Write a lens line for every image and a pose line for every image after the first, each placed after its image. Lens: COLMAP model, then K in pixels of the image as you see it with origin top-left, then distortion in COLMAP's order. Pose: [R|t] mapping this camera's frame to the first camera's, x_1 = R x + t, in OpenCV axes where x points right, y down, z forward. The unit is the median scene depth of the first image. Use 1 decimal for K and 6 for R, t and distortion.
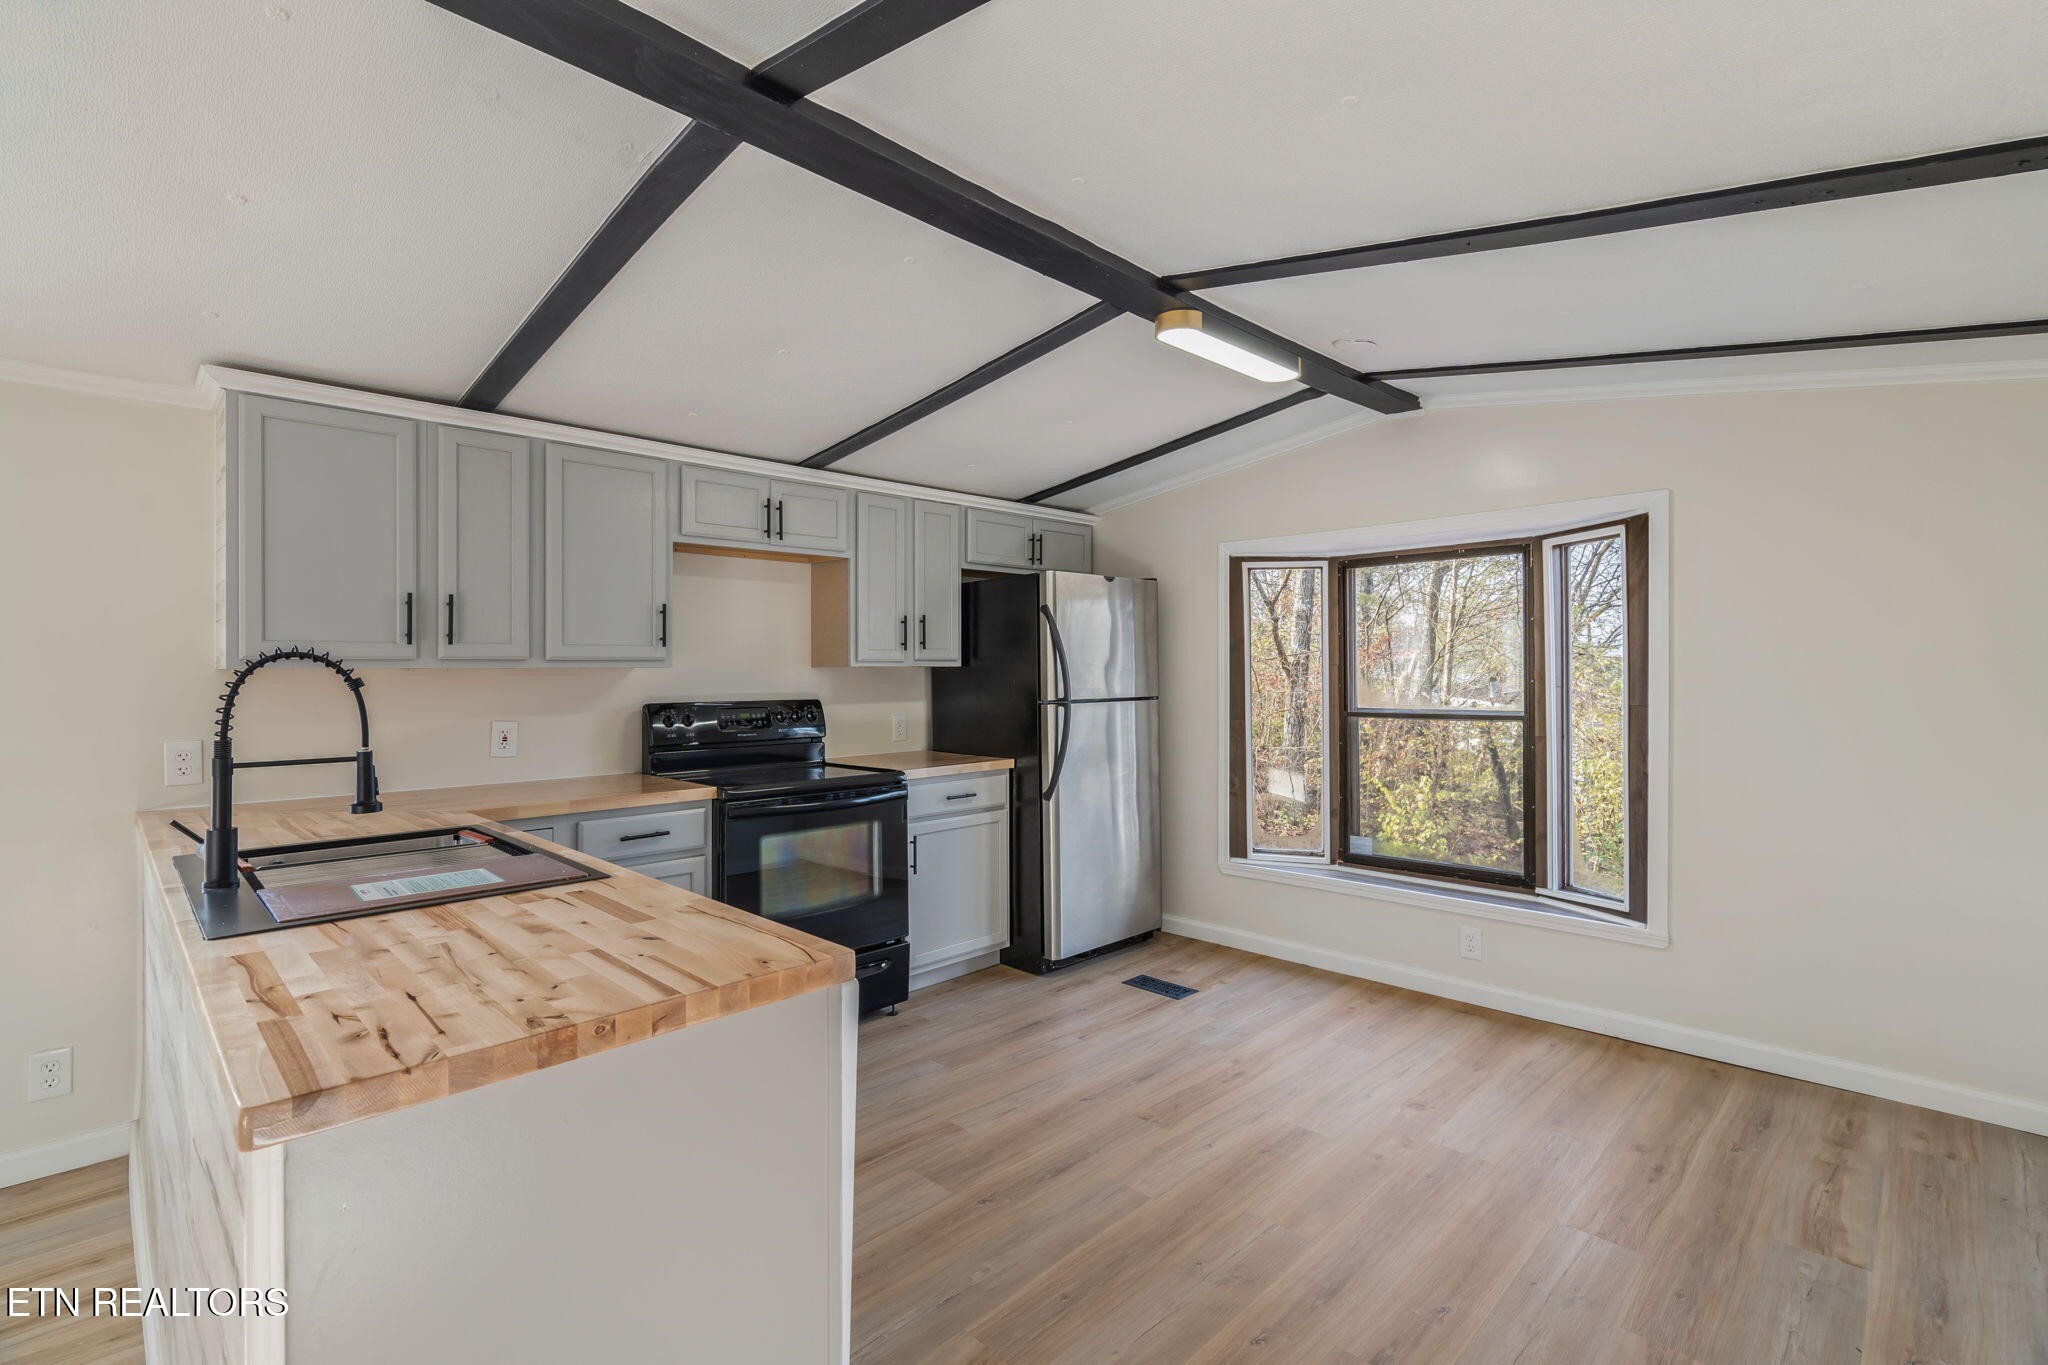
lens RADIAL K [[928.6, 0, 1004.3], [0, 928.6, 677.3], [0, 0, 1]] dist [-0.001219, -0.000202]
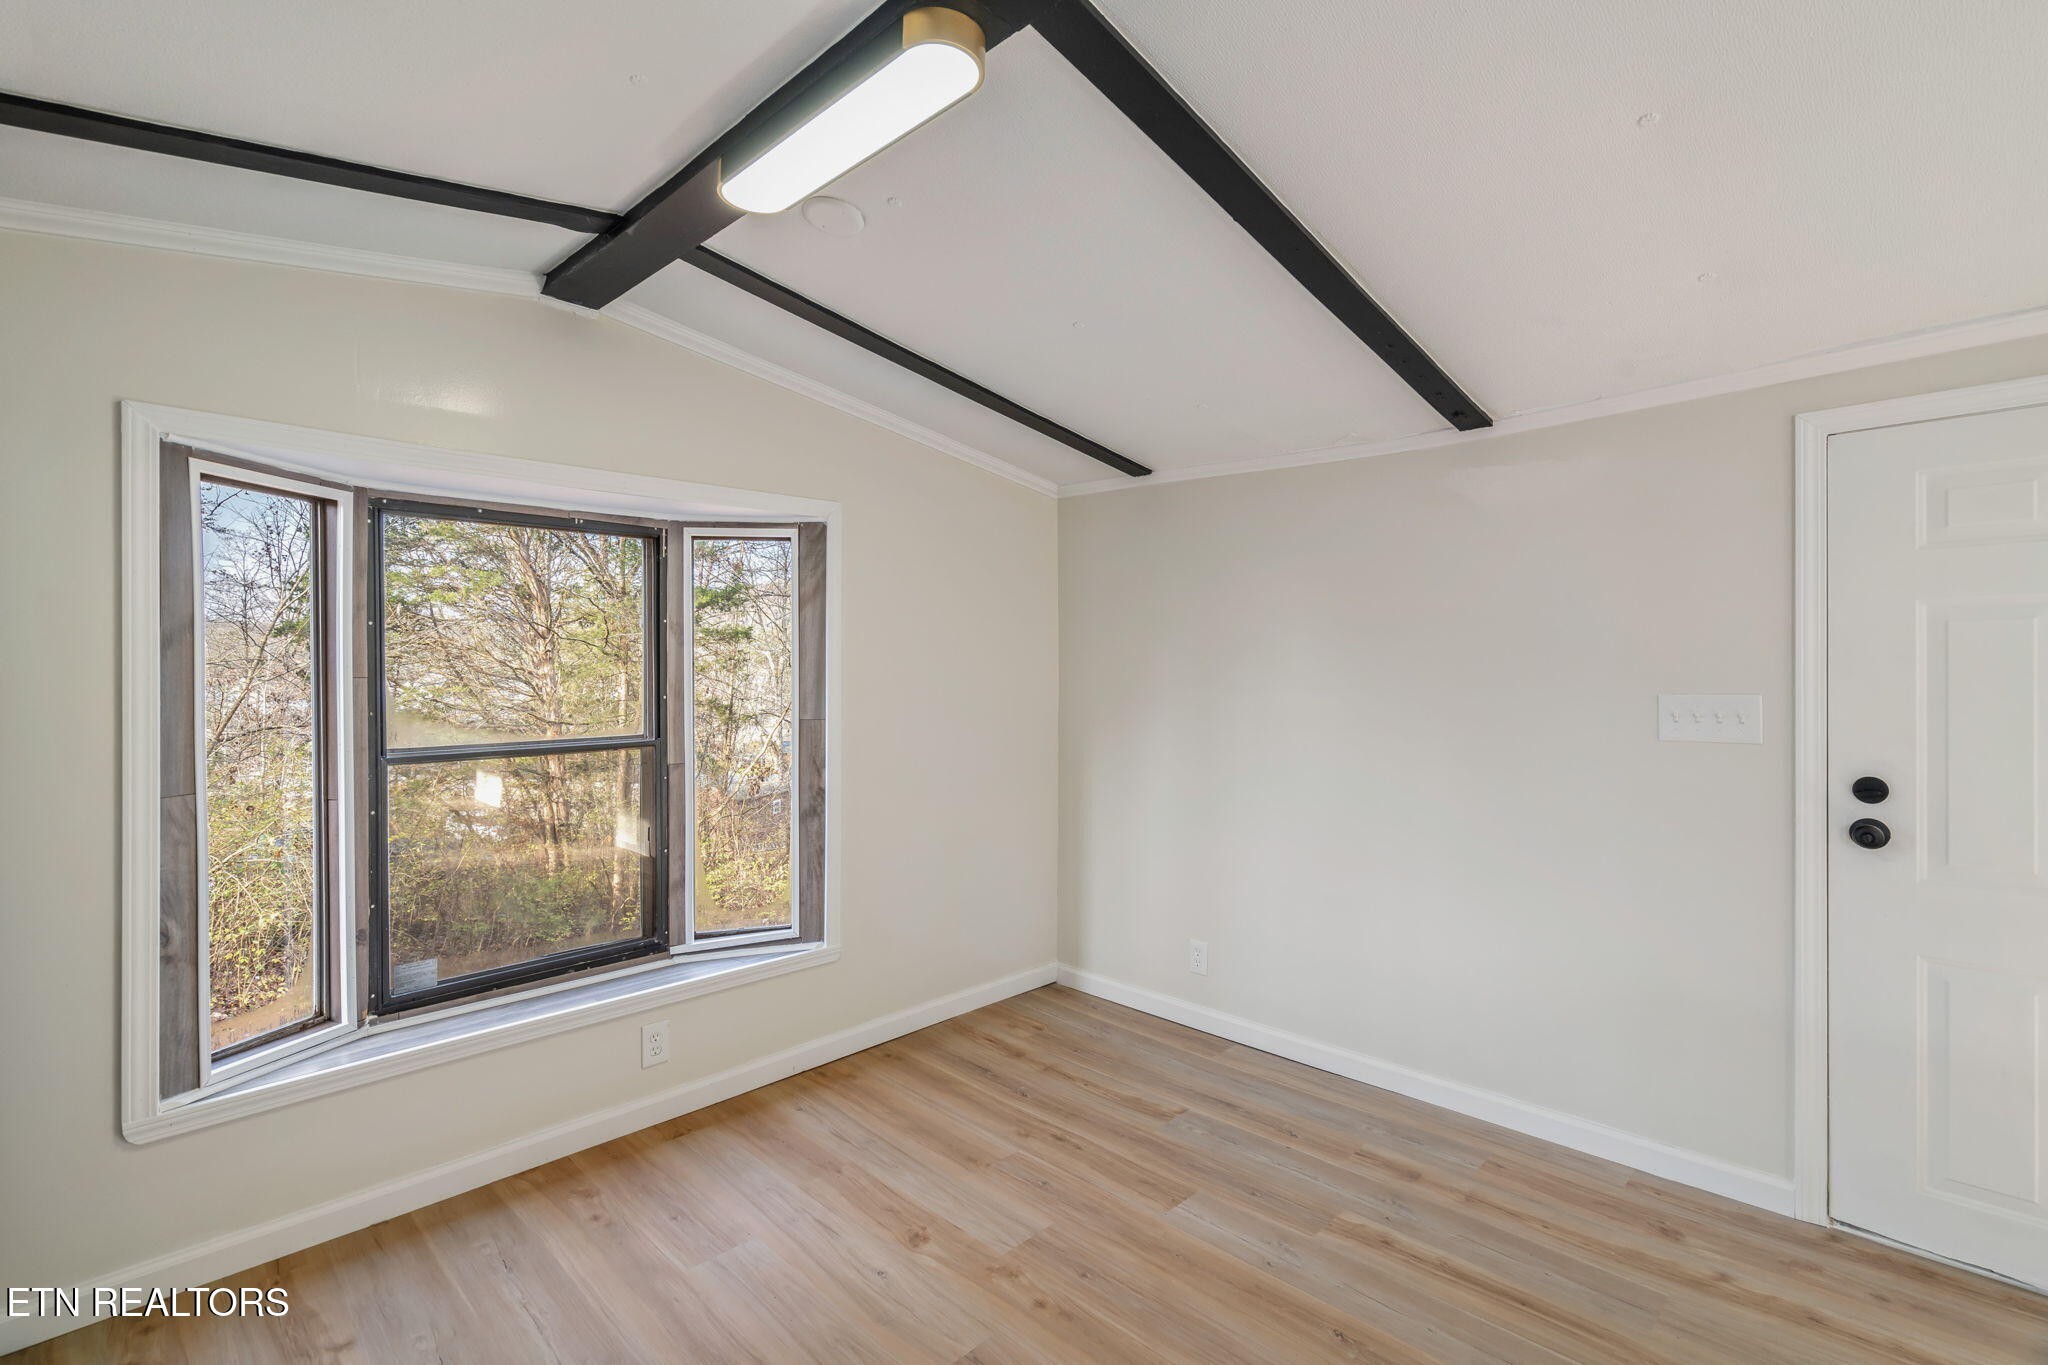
lens RADIAL K [[928.6, 0, 1020.7], [0, 928.6, 691.0], [0, 0, 1]] dist [-0.001219, -0.000202]
pose [[-0.007619, -0.008436, 0.999935, -0.285643], [0.017623, 0.999808, 0.008570, -0.003456], [-0.999816, 0.017687, -0.007468, 0.784298]]
